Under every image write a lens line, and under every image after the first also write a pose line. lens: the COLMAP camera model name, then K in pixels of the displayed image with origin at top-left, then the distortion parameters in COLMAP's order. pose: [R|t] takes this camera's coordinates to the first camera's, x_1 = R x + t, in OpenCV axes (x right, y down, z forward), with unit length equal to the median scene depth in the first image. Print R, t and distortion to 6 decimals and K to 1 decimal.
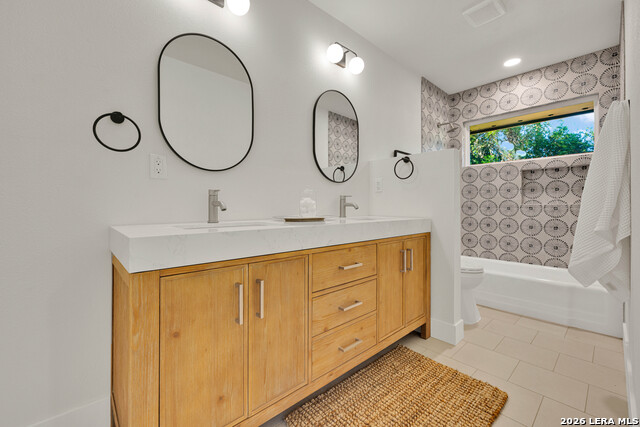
lens RADIAL K [[268.6, 0, 318.7], [0, 268.6, 209.0], [0, 0, 1]] dist [0.003531, 0.000270]
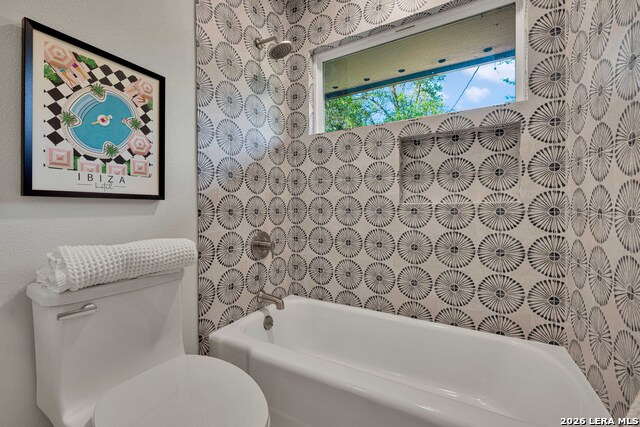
lens RADIAL K [[268.6, 0, 321.4], [0, 268.6, 213.5], [0, 0, 1]] dist [0.003531, 0.000270]
pose [[0.953819, -0.003829, 0.300358, 0.448465], [0.002525, 0.999986, 0.004727, -0.000494], [-0.300372, -0.003750, 0.953815, 0.542863]]
